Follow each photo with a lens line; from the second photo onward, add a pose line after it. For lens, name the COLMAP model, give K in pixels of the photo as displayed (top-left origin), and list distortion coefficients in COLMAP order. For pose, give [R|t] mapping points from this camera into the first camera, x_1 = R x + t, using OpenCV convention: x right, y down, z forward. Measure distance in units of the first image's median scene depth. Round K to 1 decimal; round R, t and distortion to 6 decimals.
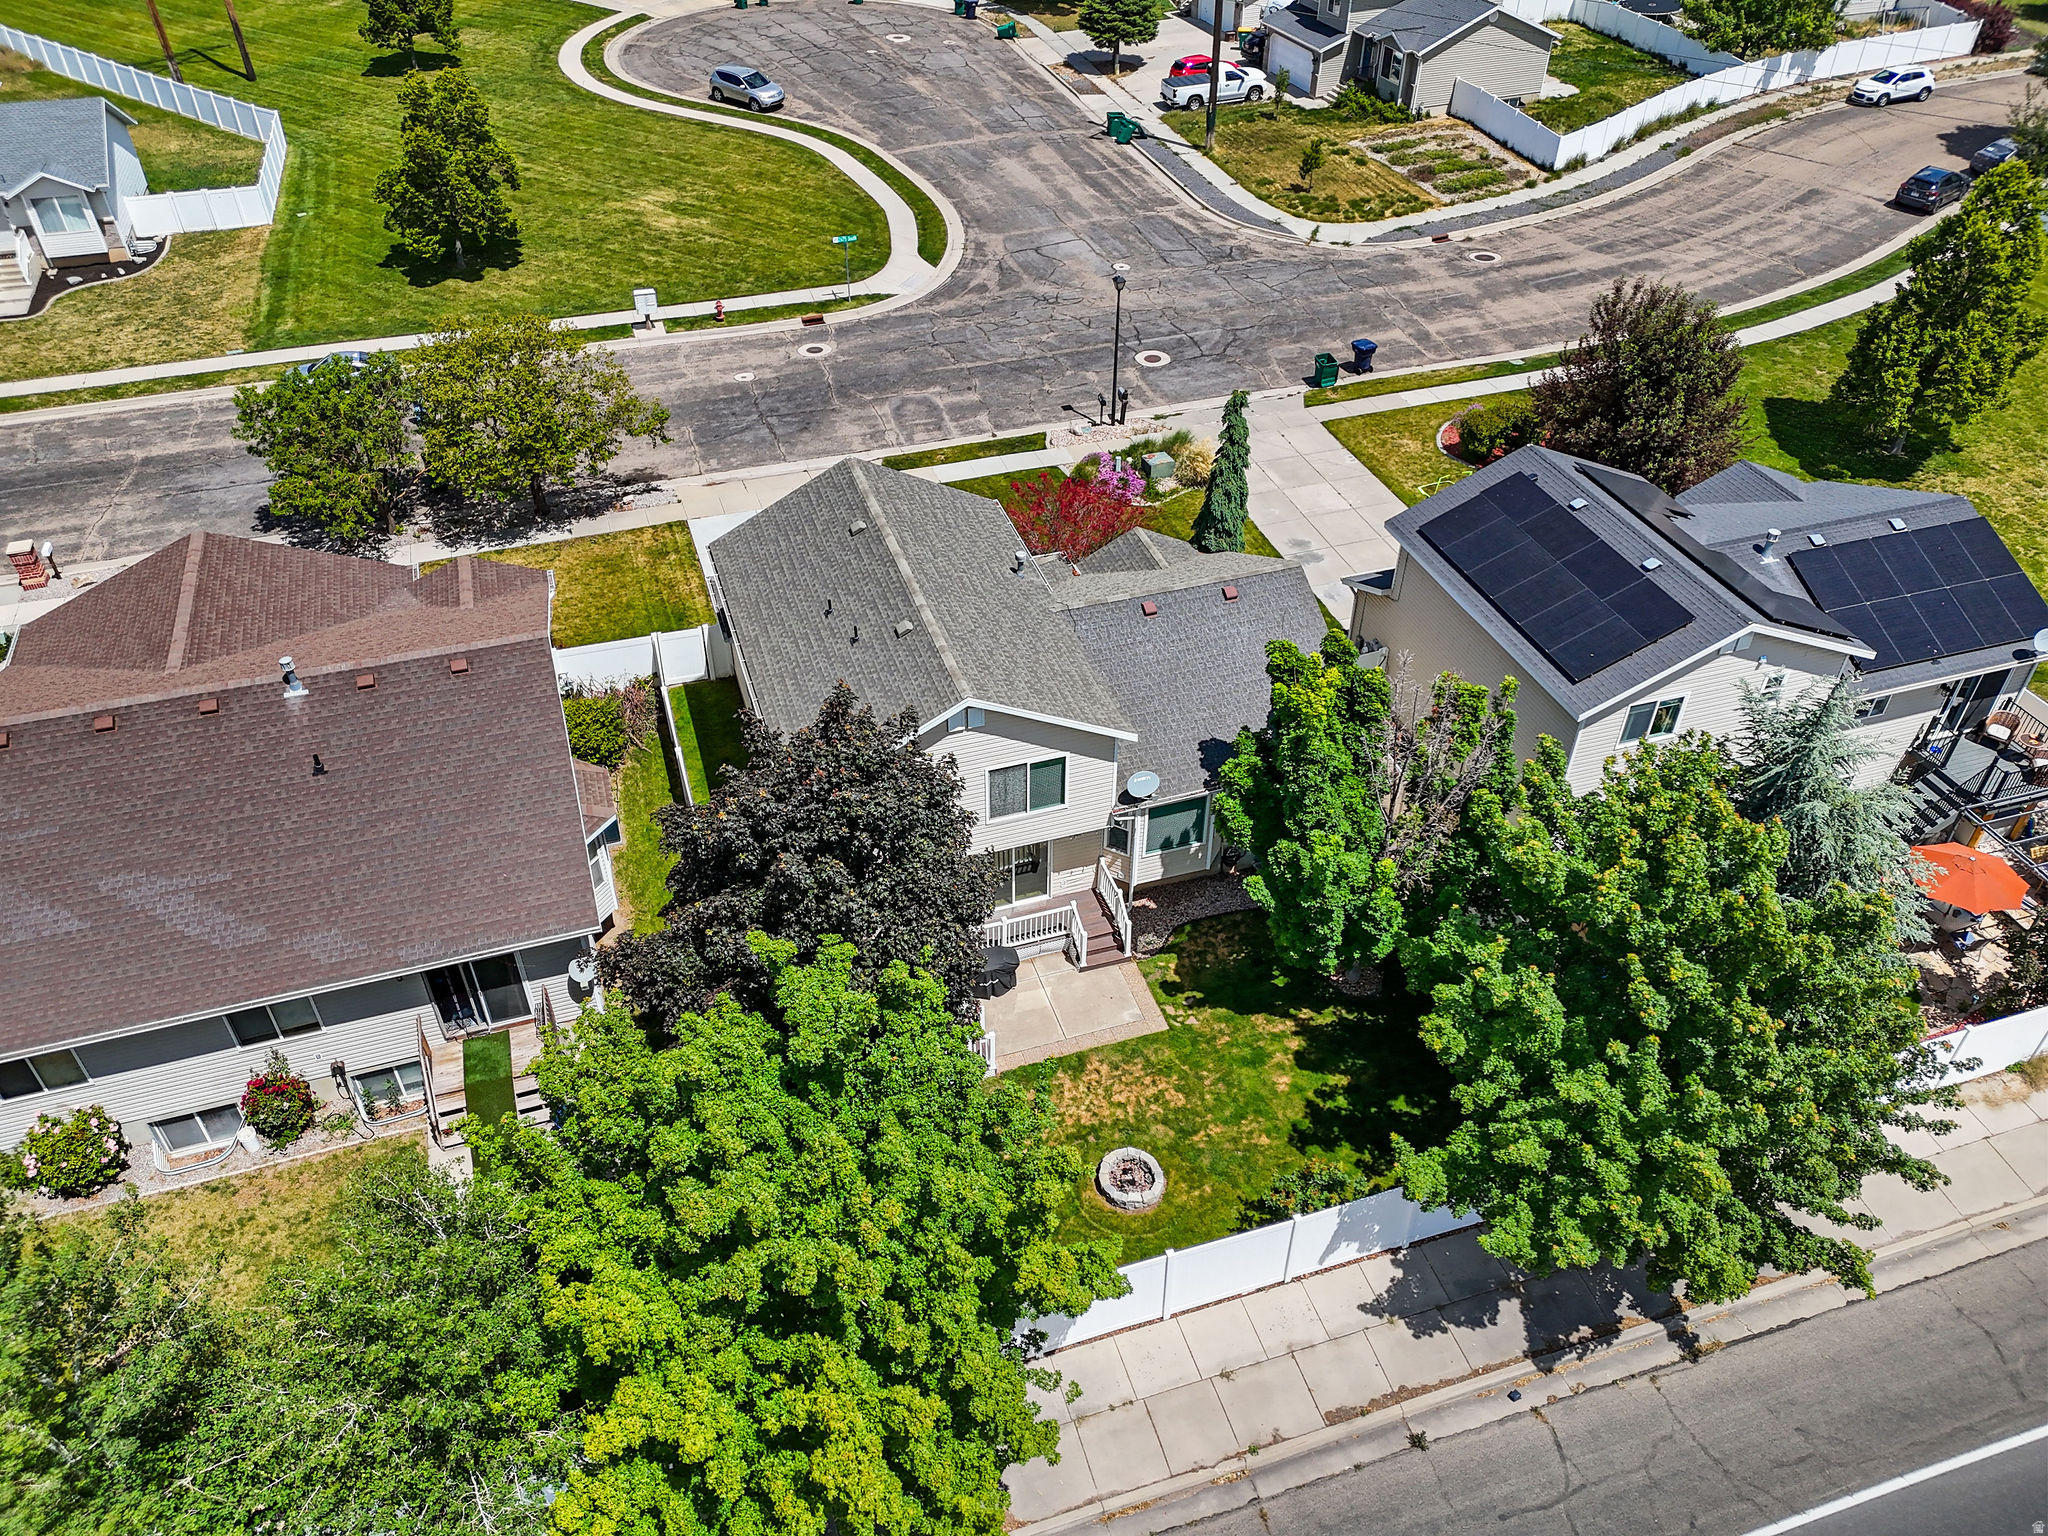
lens RADIAL K [[1493.4, 0, 1024.7], [0, 1493.4, 756.0], [0, 0, 1]] dist [0.067990, -0.066658]
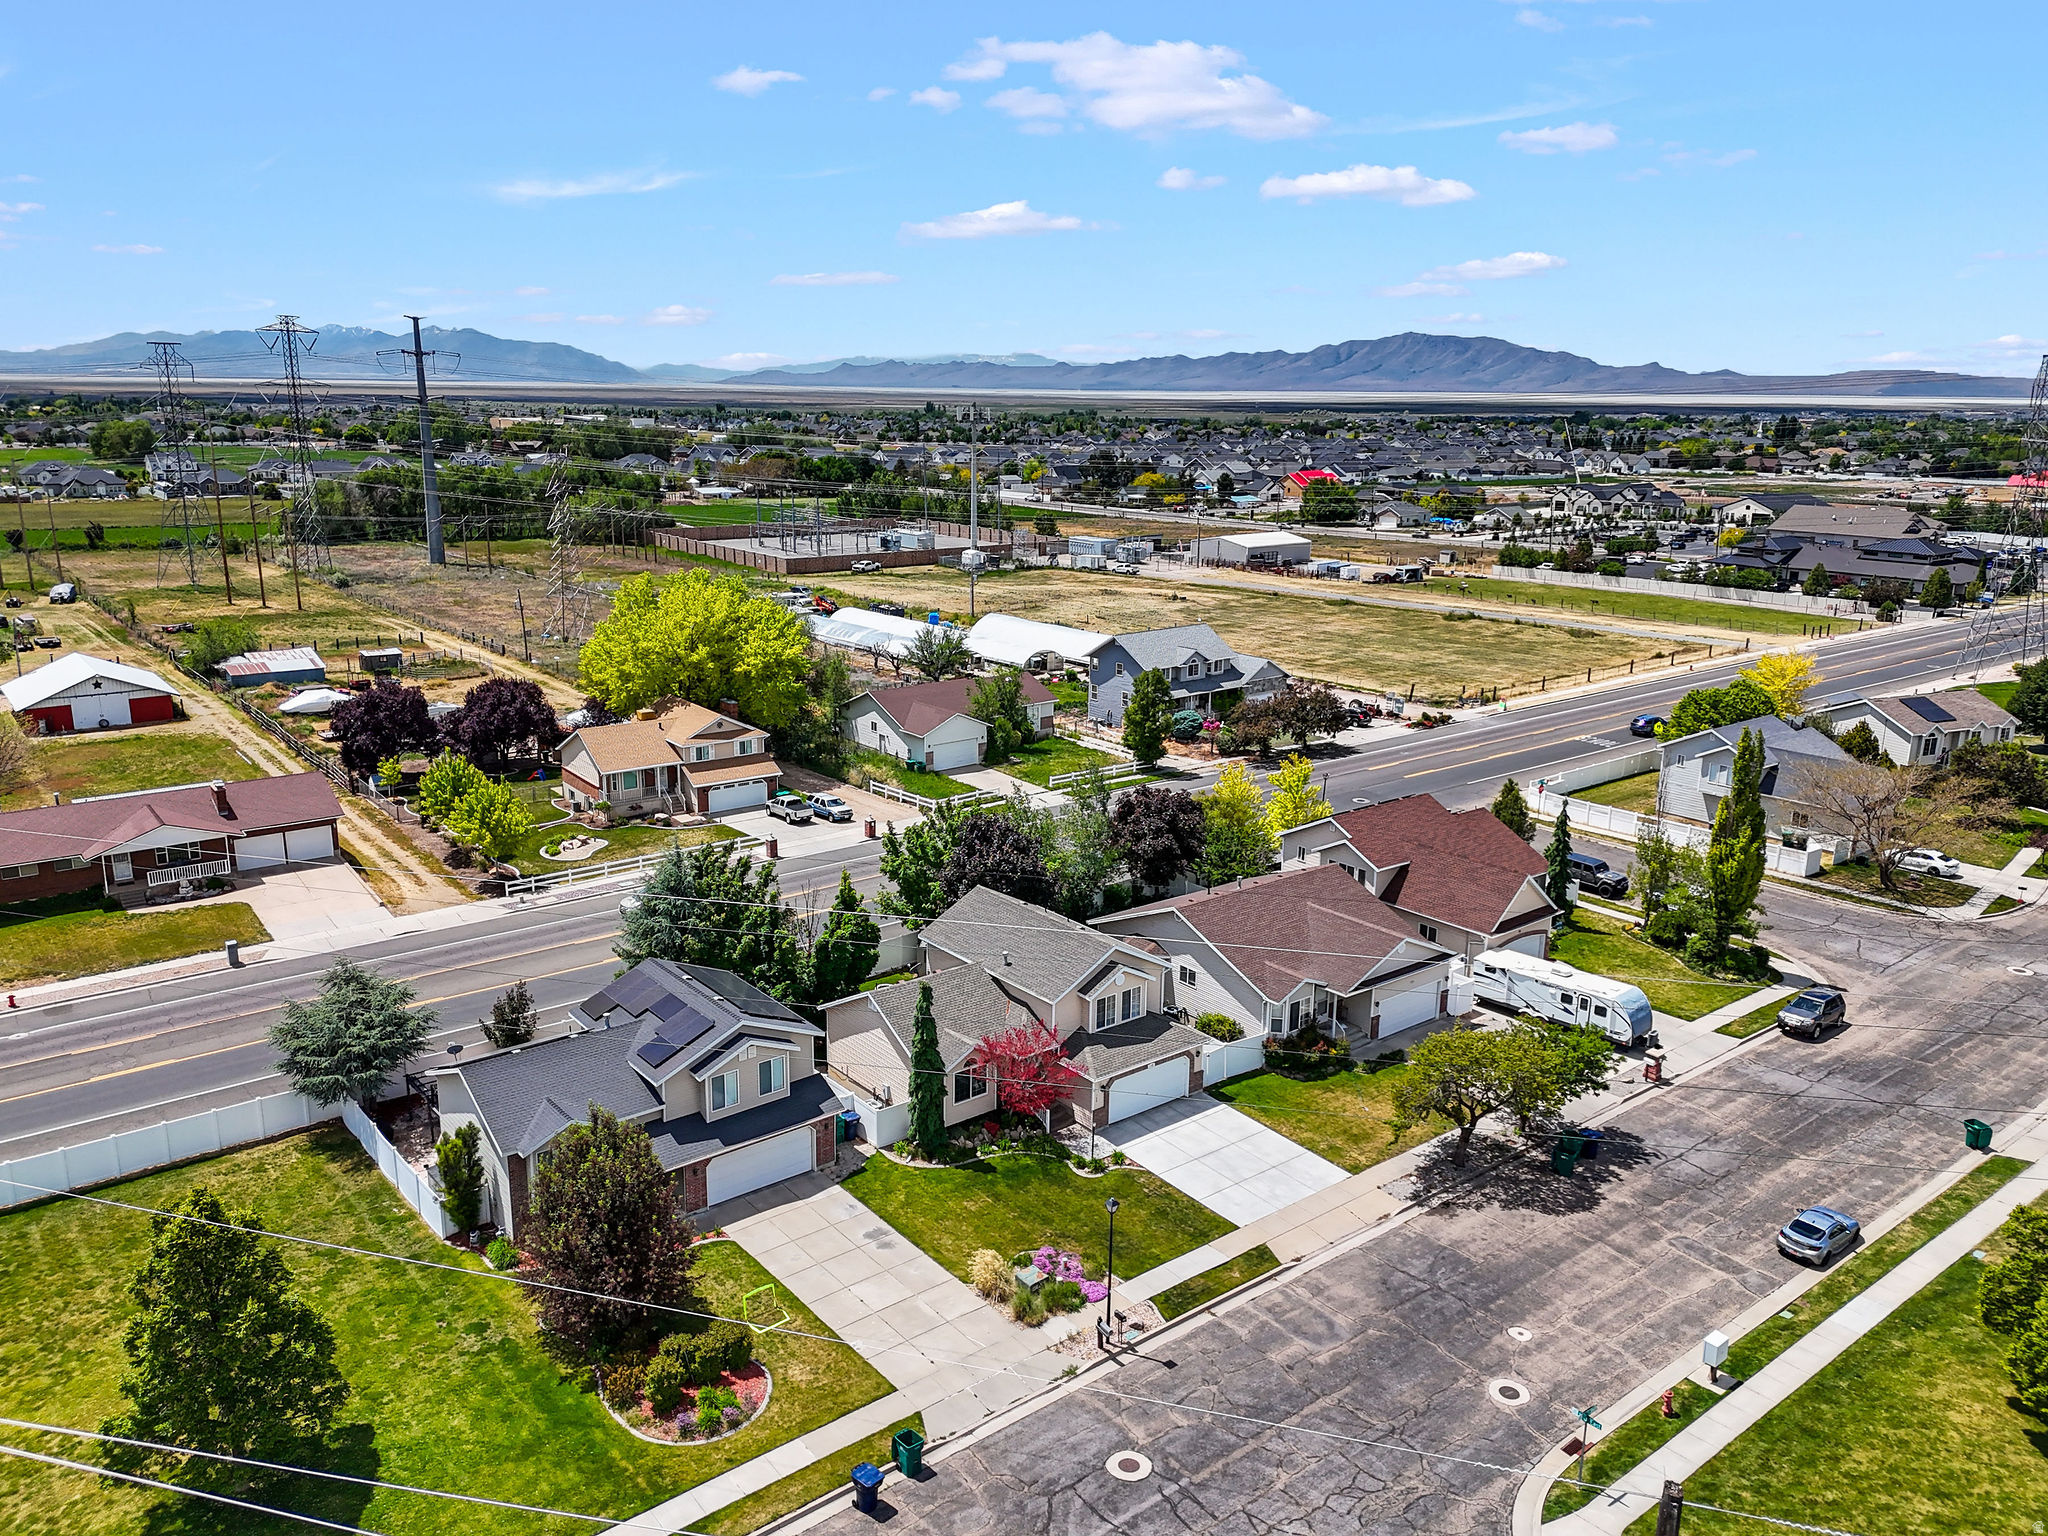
lens RADIAL K [[1493.4, 0, 1024.7], [0, 1493.4, 756.0], [0, 0, 1]] dist [0.067990, -0.066658]
pose [[-0.934340, 0.068478, -0.349742, 0.316534], [-0.239649, 0.605626, 0.758805, -0.881486], [0.263775, 0.792797, -0.549450, 0.929827]]
